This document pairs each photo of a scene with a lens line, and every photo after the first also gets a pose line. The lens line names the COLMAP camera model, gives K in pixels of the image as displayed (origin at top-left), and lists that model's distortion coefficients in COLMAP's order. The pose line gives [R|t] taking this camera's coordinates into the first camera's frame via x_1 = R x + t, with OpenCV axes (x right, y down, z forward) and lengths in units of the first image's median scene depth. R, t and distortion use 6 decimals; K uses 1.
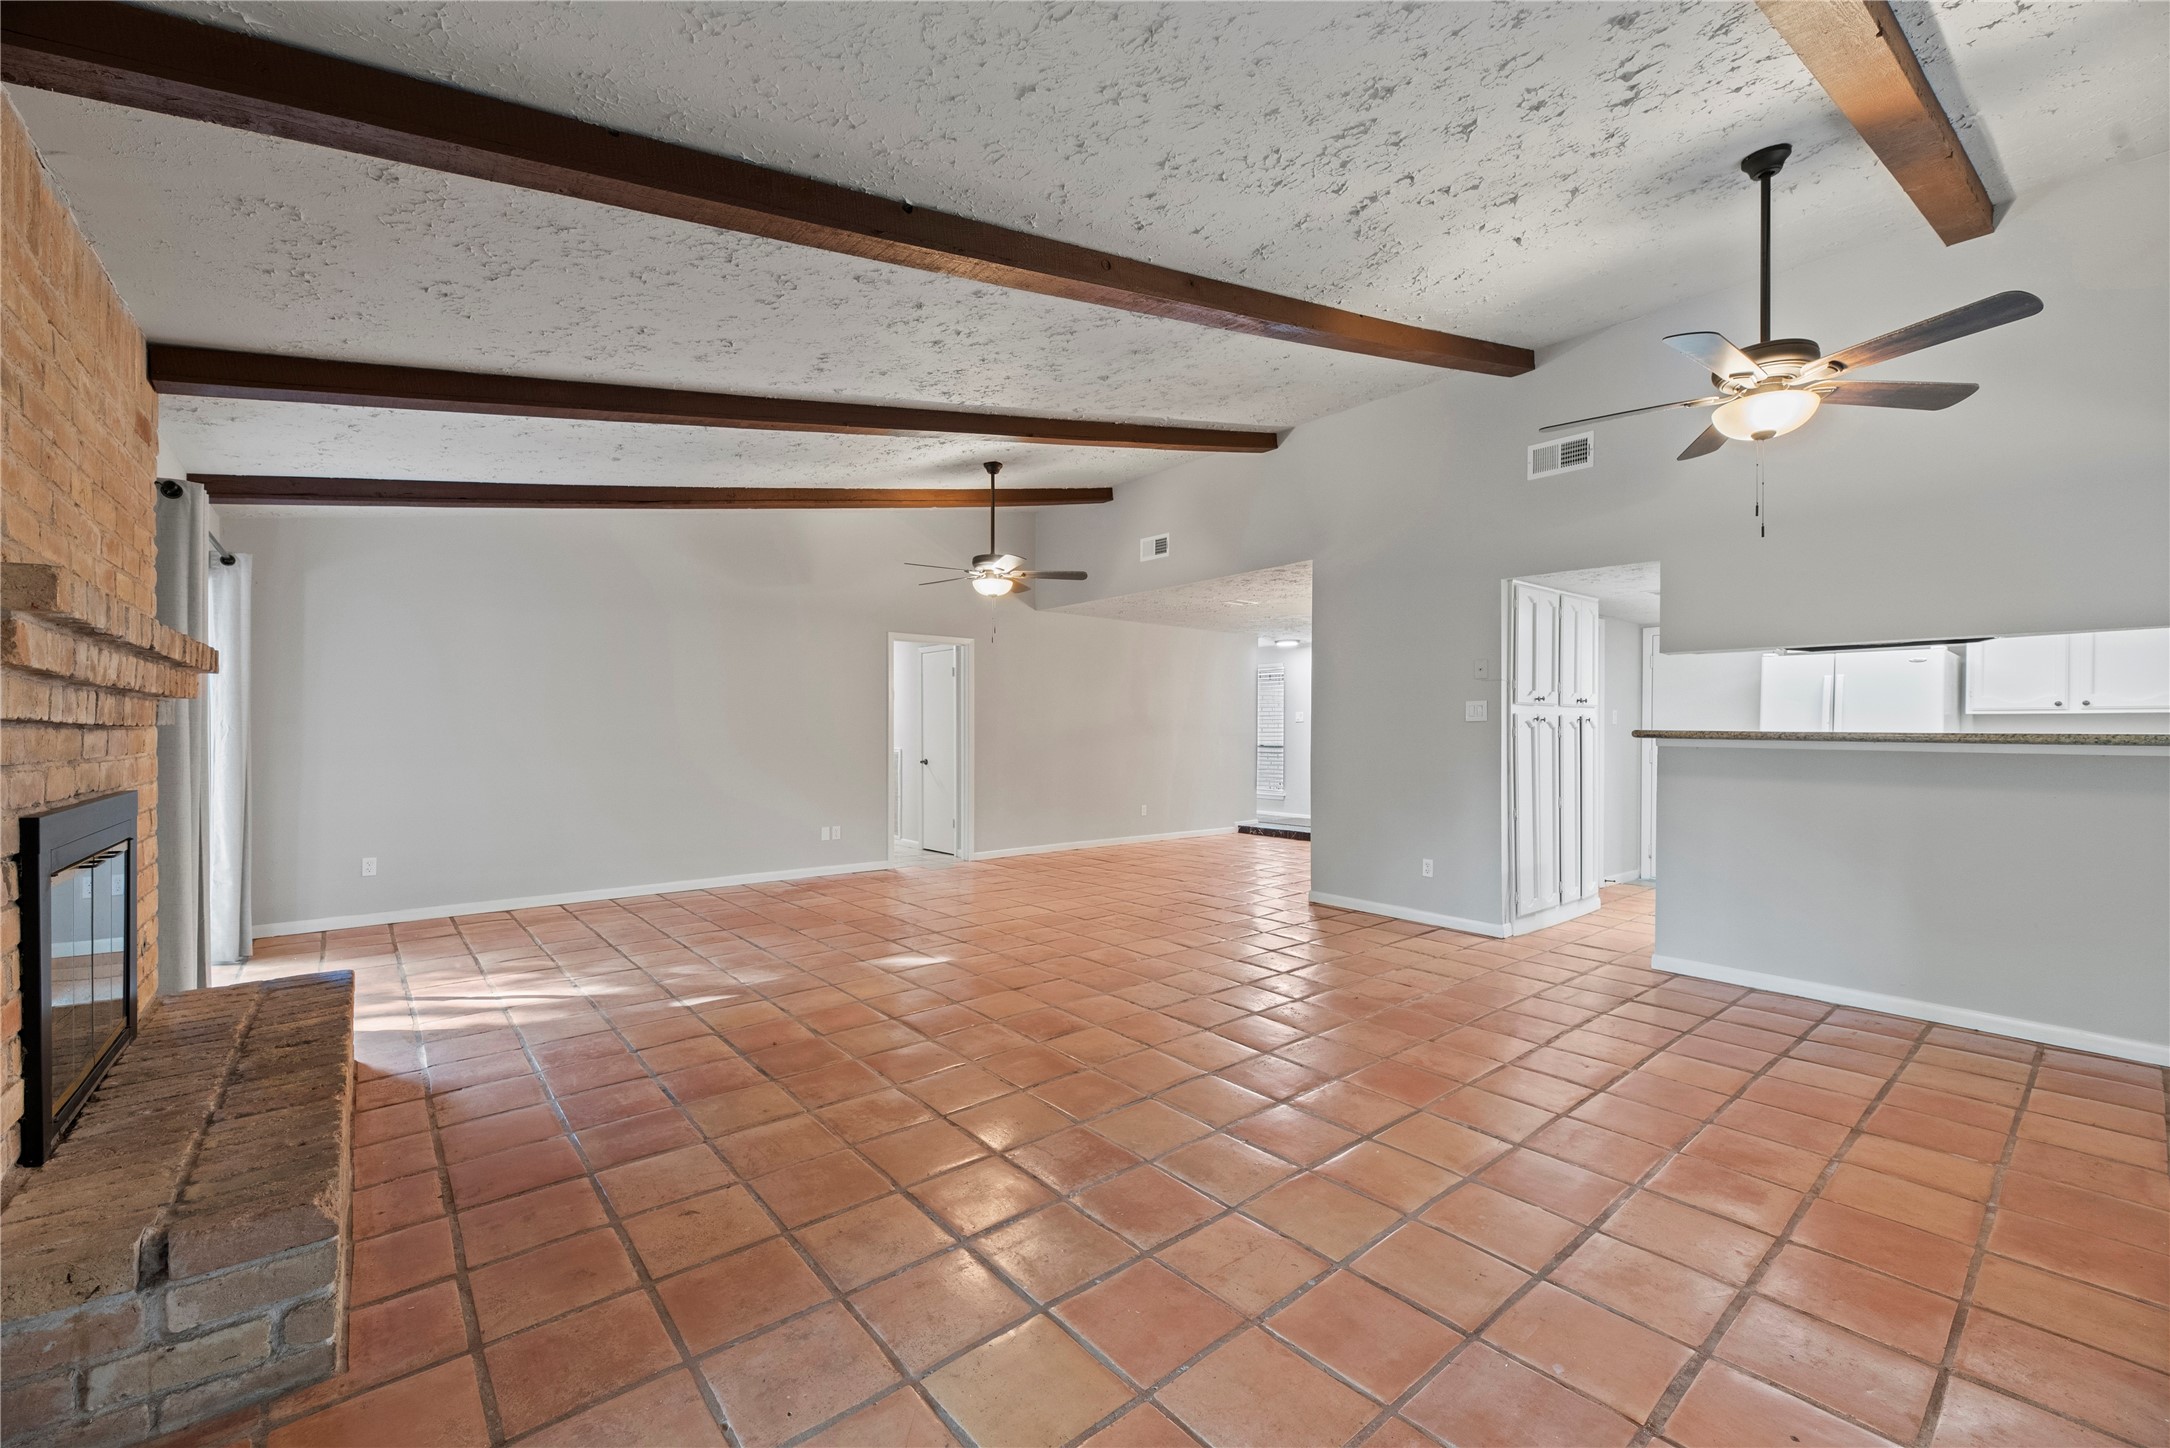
lens RADIAL K [[880.1, 0, 1089.1], [0, 880.1, 722.1], [0, 0, 1]] dist [0.000648, 0.000049]
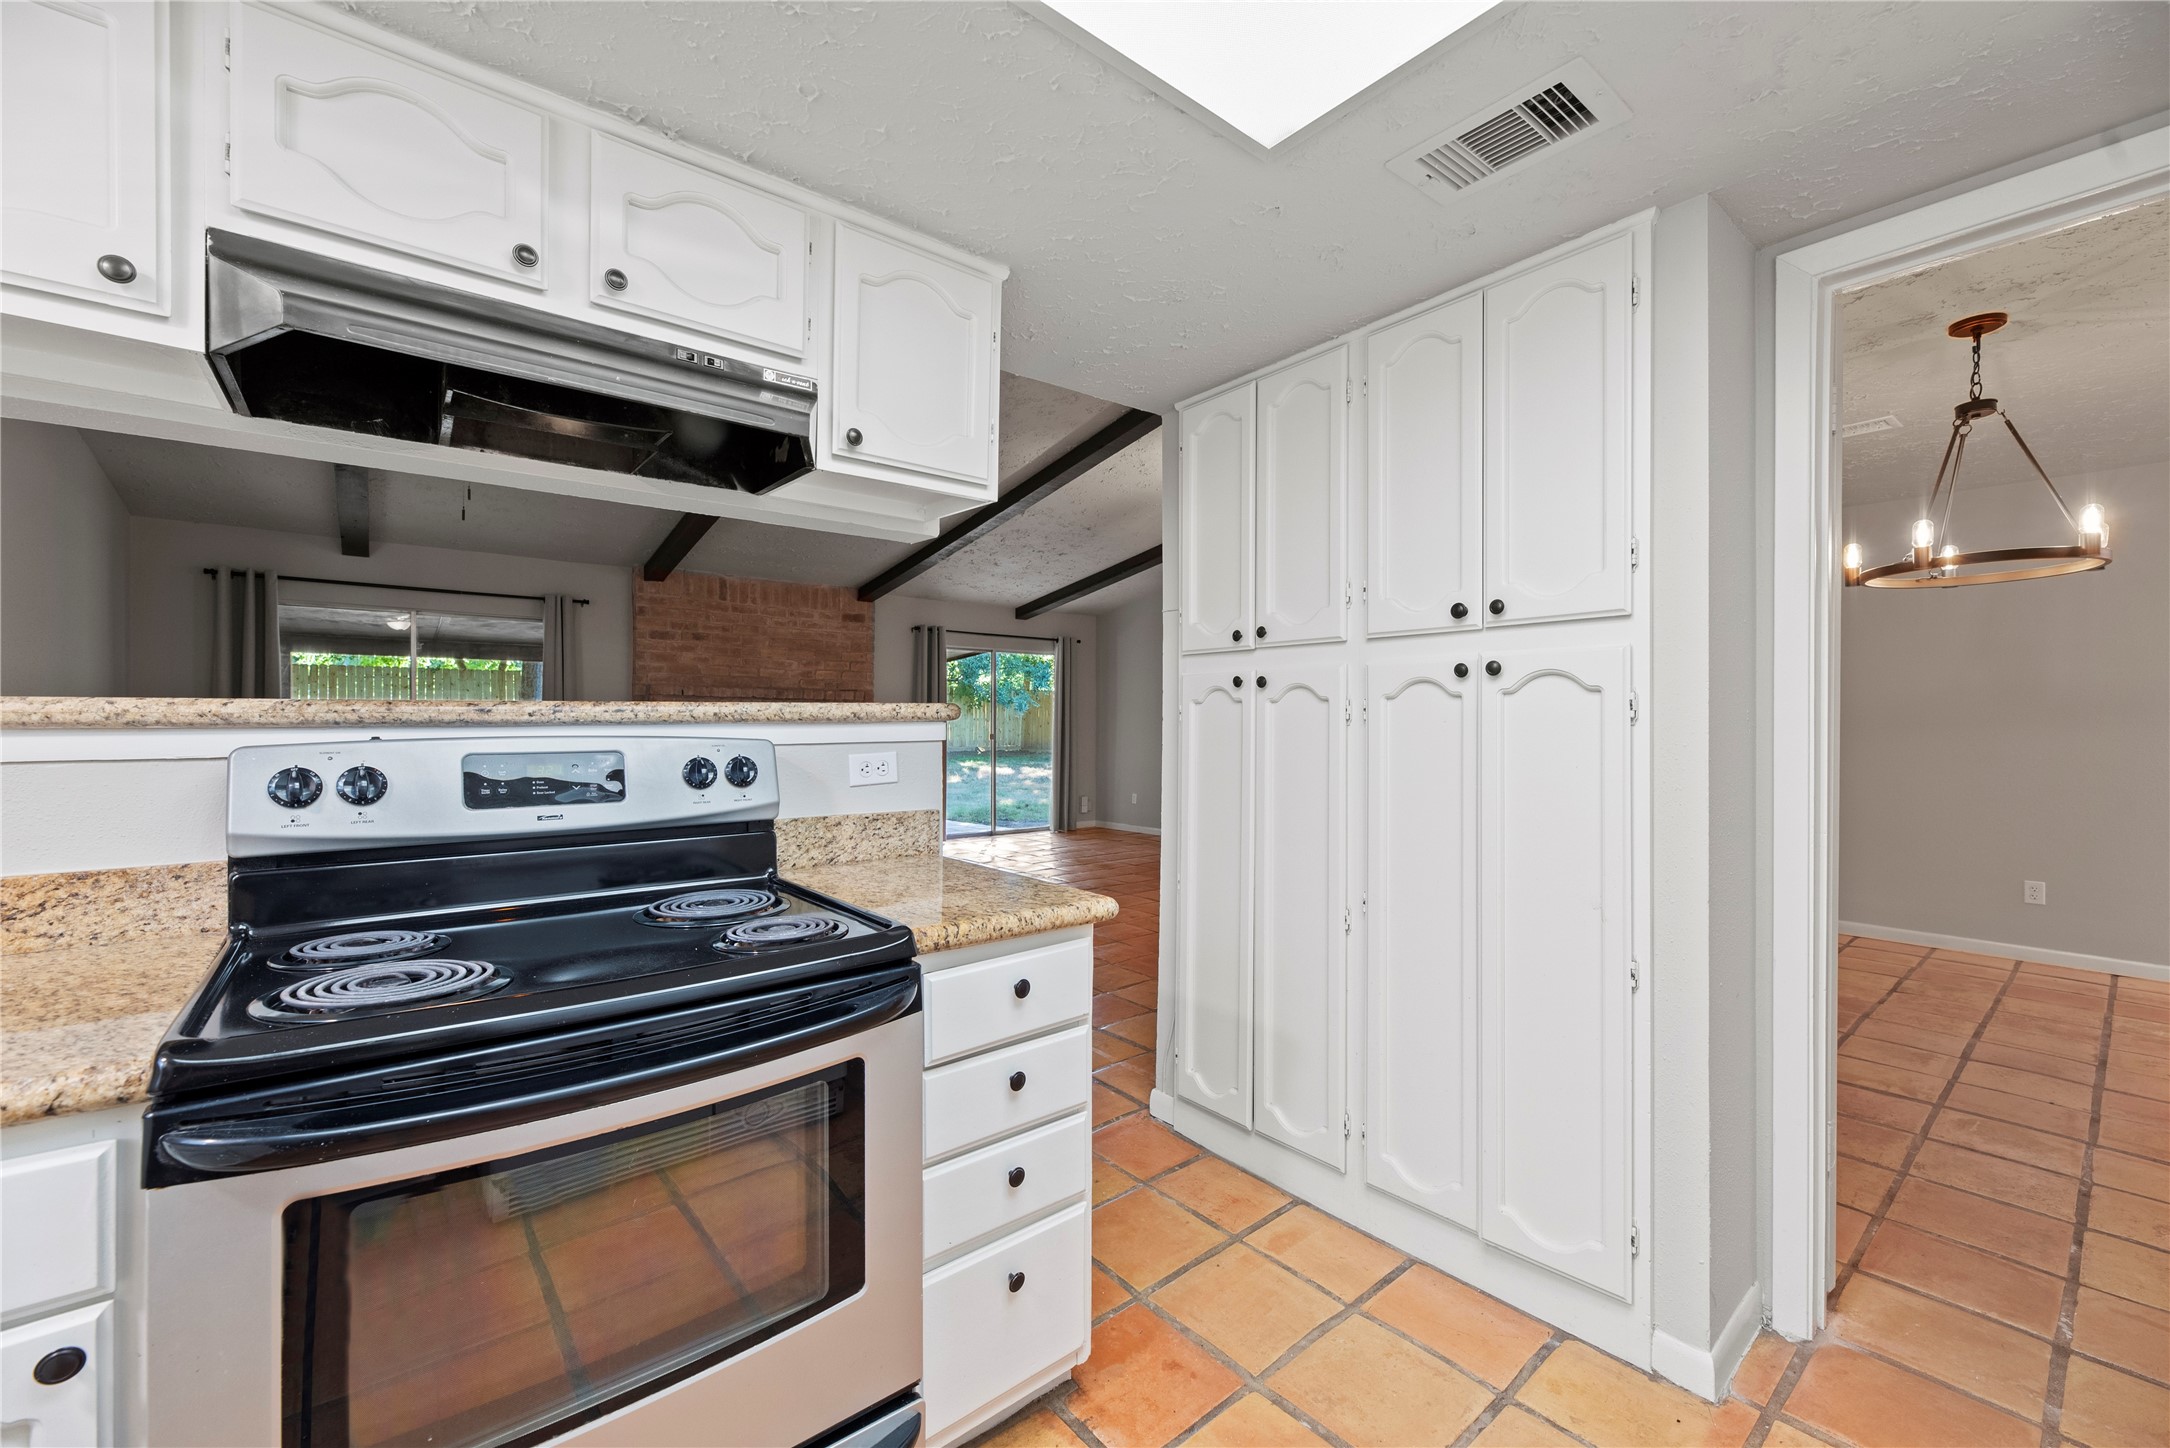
lens RADIAL K [[869.1, 0, 1085.0], [0, 869.1, 724.0], [0, 0, 1]] dist [-0.001178, 0.000044]
pose [[-0.010598, -0.001063, -0.999943, 1.528829], [0.009782, 0.999951, -0.001166, 0.028533], [0.999896, -0.009794, -0.010587, 1.520691]]
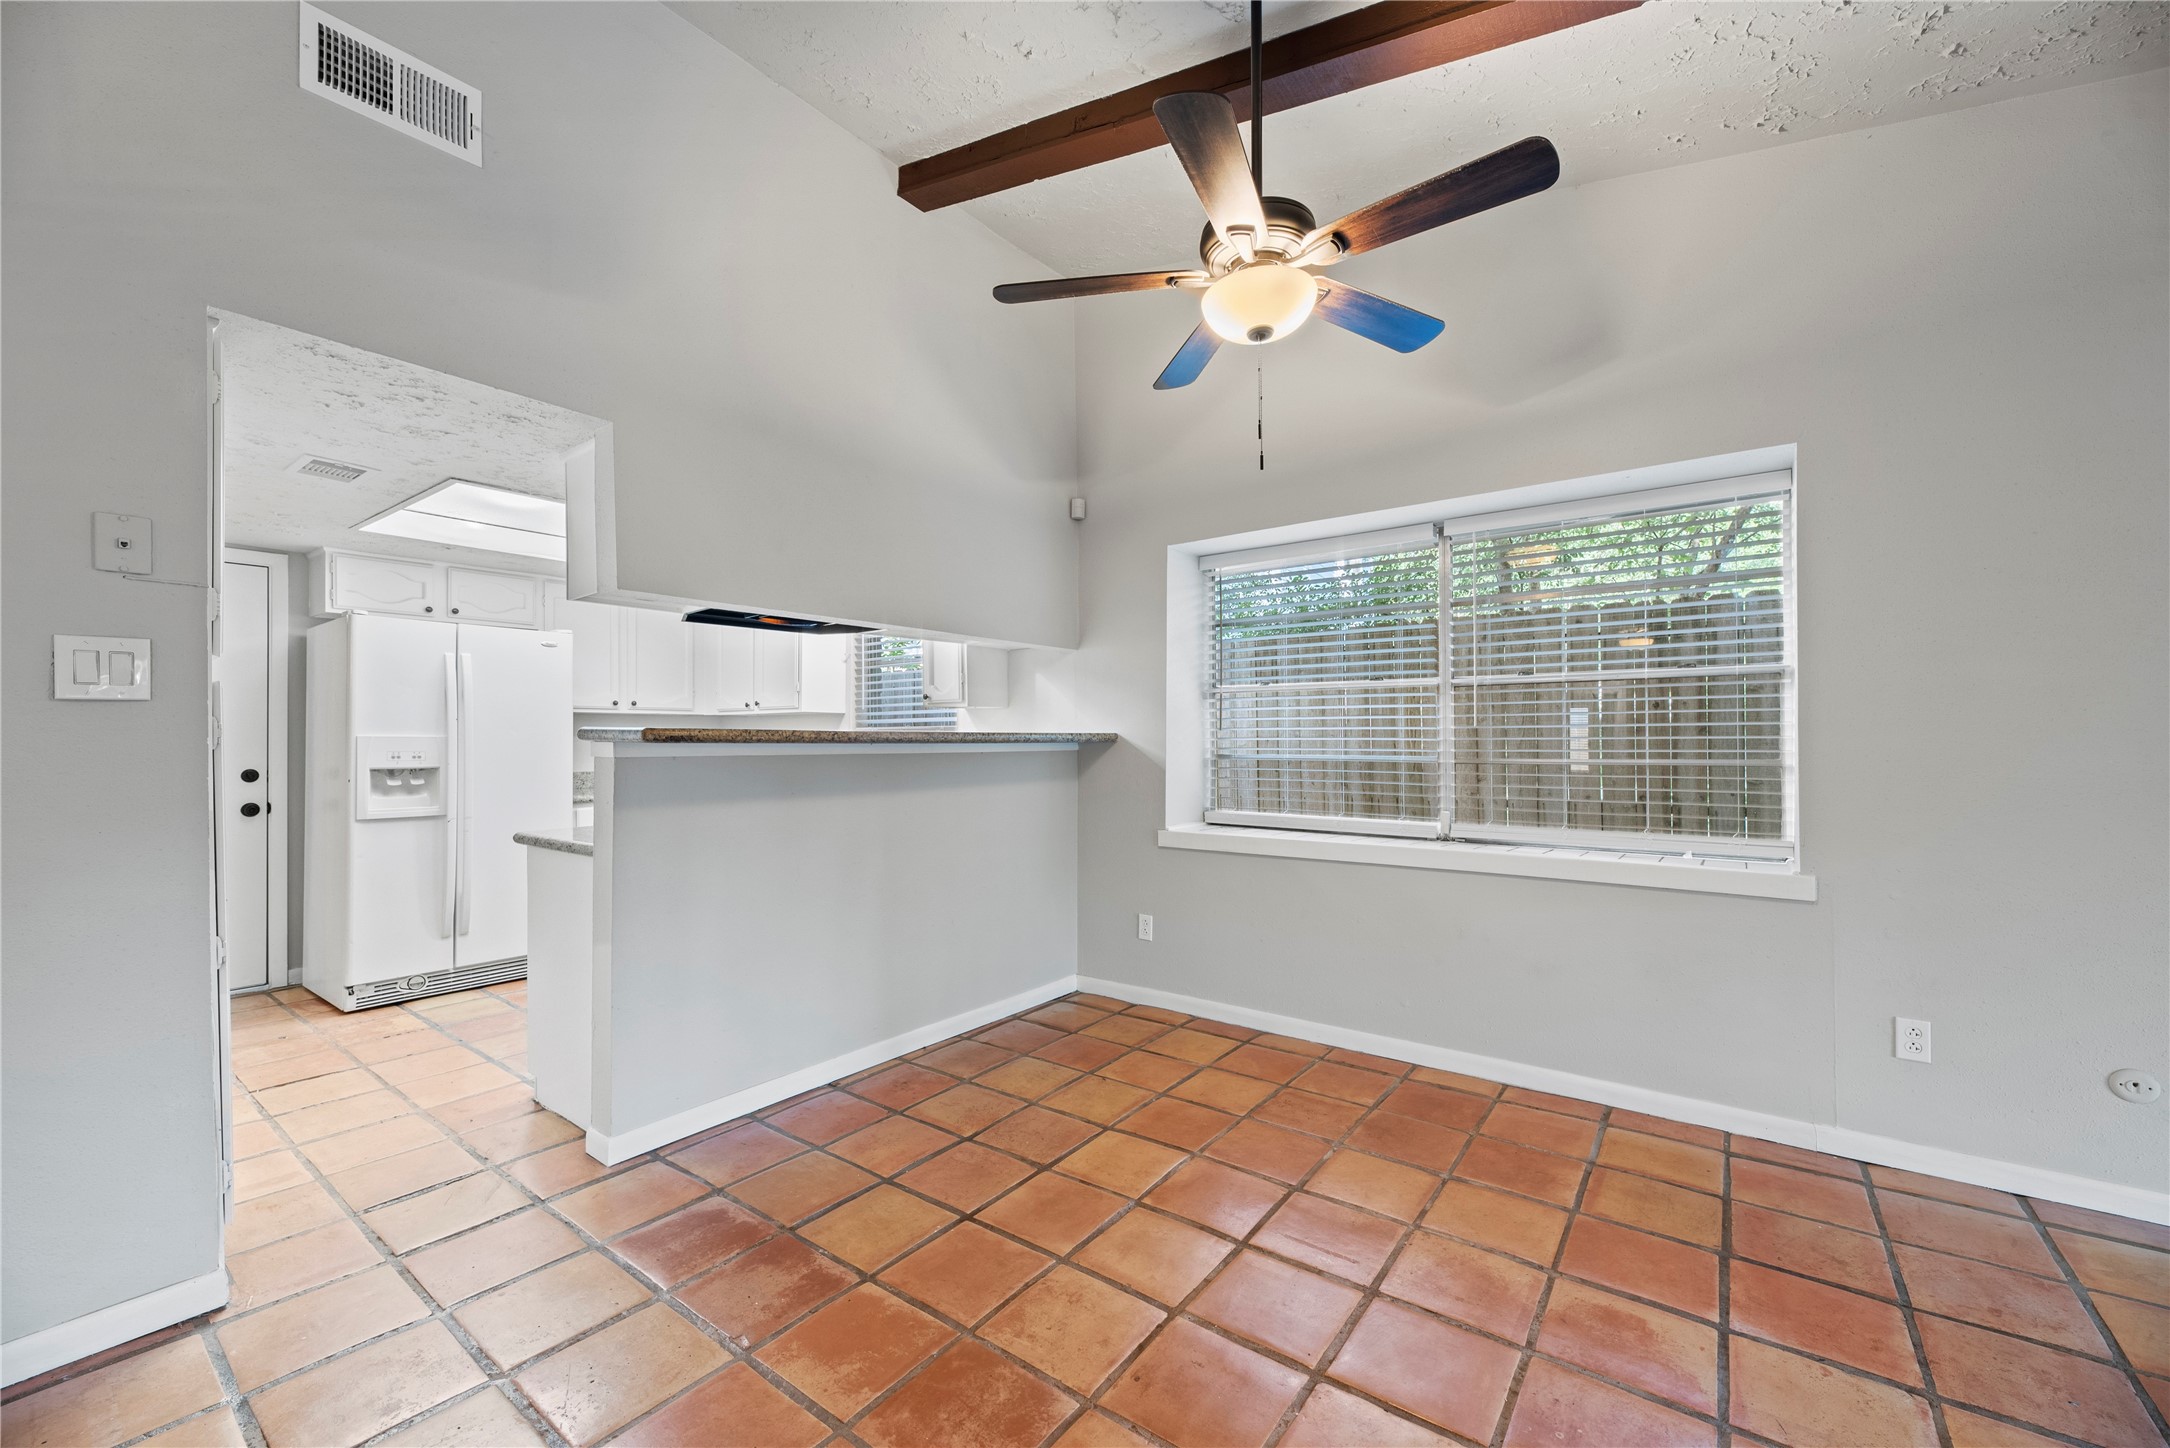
lens RADIAL K [[861.4, 0, 1093.5], [0, 861.4, 735.4], [0, 0, 1]] dist [0.000491, 0.000080]
pose [[-0.227877, -0.002574, 0.973687, 0.078698], [-0.009174, 0.999958, 0.000496, 0.015170], [-0.973647, -0.008820, -0.227891, 1.154718]]
